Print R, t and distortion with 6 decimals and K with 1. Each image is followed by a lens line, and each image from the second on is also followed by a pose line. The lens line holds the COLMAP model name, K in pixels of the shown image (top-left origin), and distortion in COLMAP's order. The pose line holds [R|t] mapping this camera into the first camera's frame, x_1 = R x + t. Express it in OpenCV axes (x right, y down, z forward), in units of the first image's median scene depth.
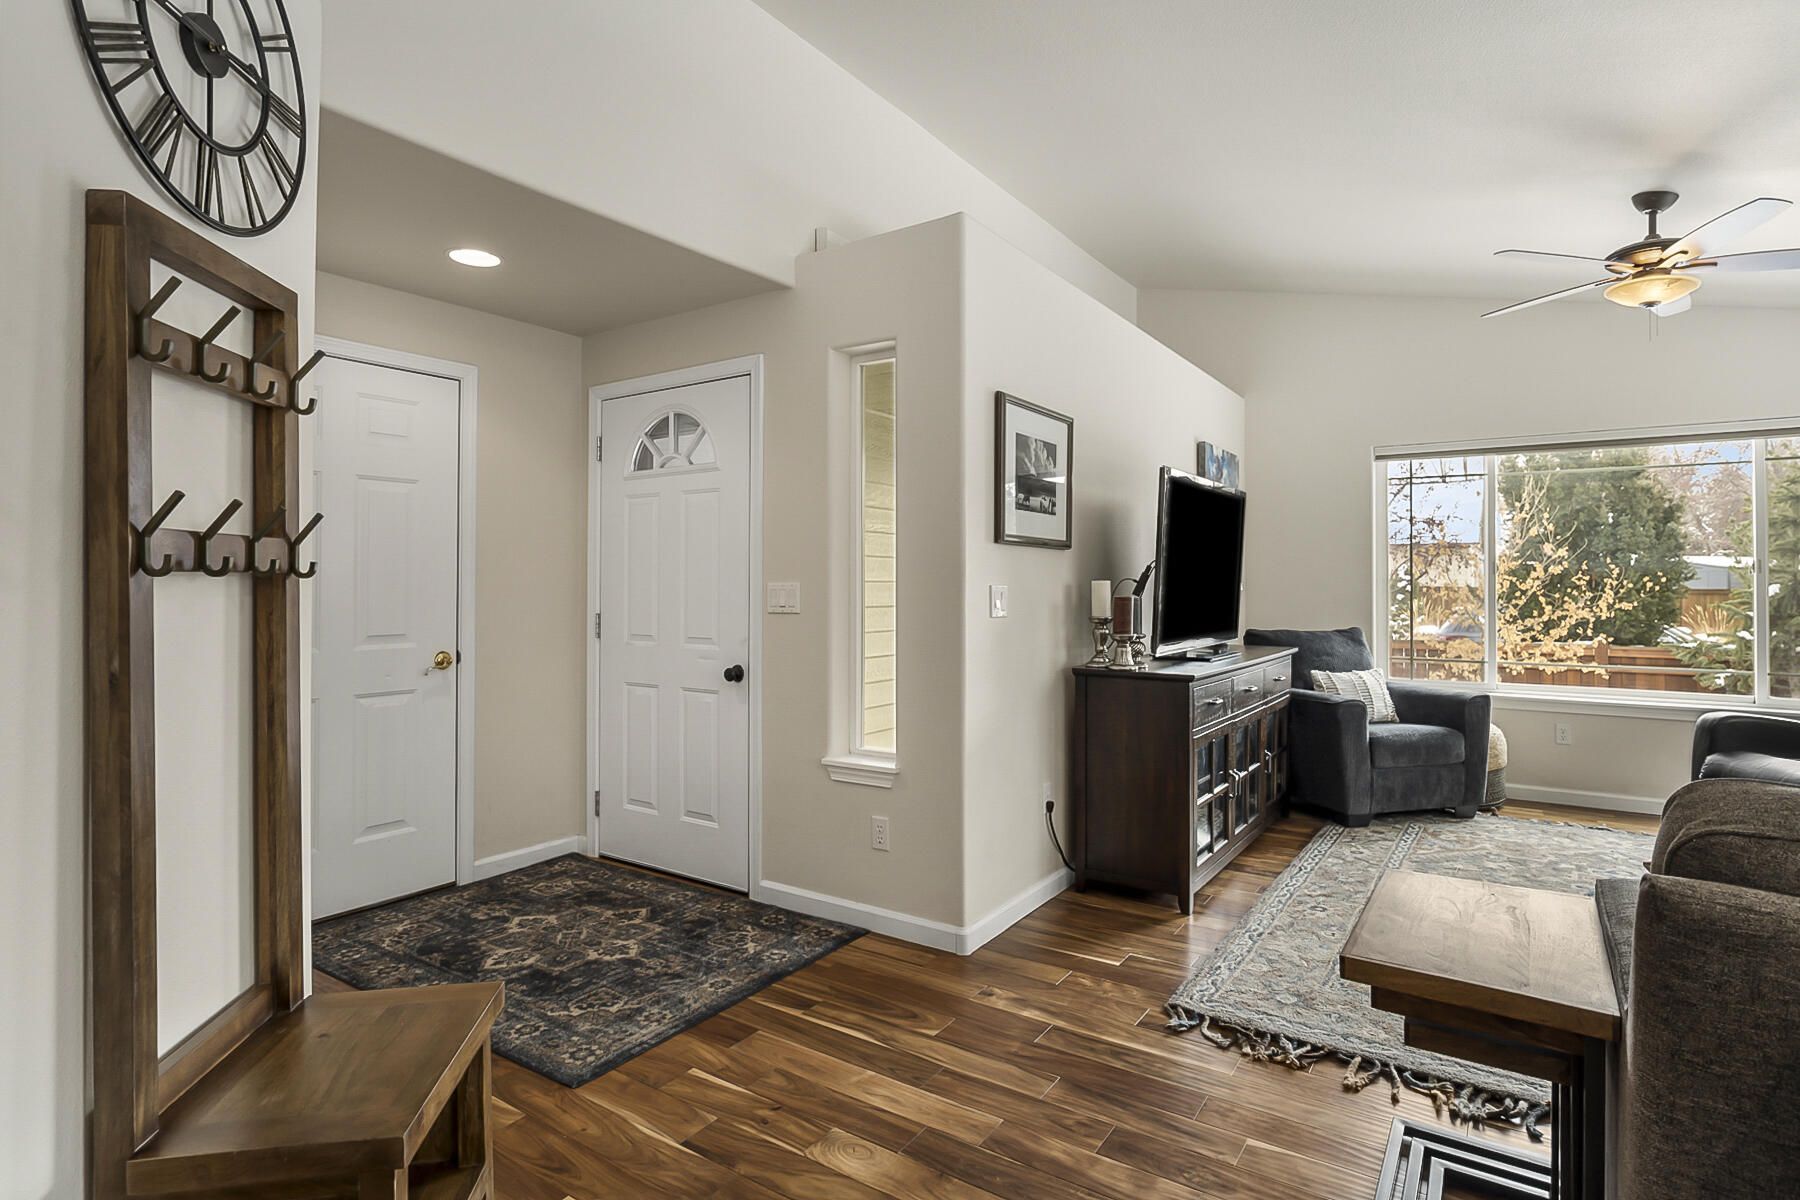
lens RADIAL K [[922.2, 0, 895.1], [0, 922.2, 585.7], [0, 0, 1]] dist [-0.021094, 0.000428]
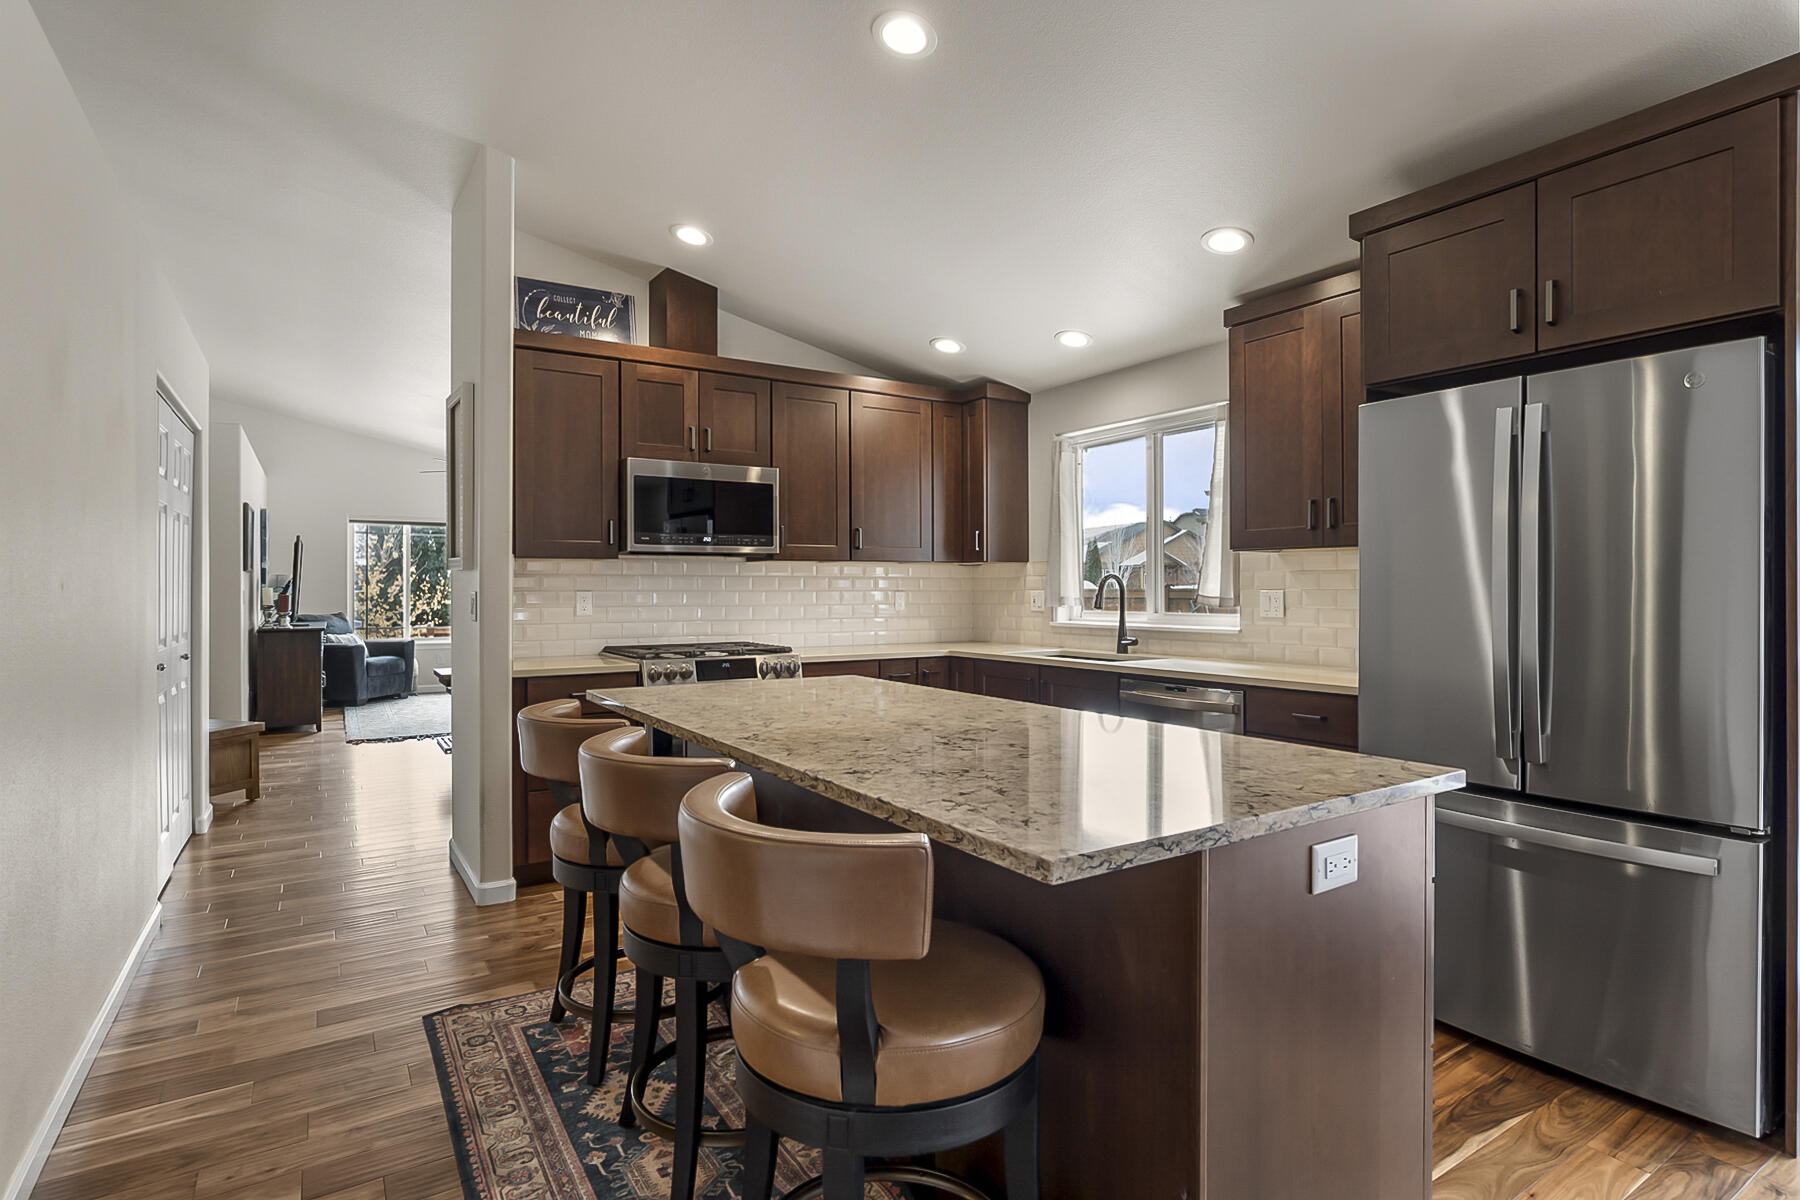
lens RADIAL K [[922.2, 0, 901.2], [0, 922.2, 590.1], [0, 0, 1]] dist [-0.021094, 0.000428]
pose [[0.390382, -0.000005, 0.920653, -0.848573], [0.000507, 1.000000, -0.000209, 0.001726], [-0.920653, 0.000548, 0.390381, -0.858168]]
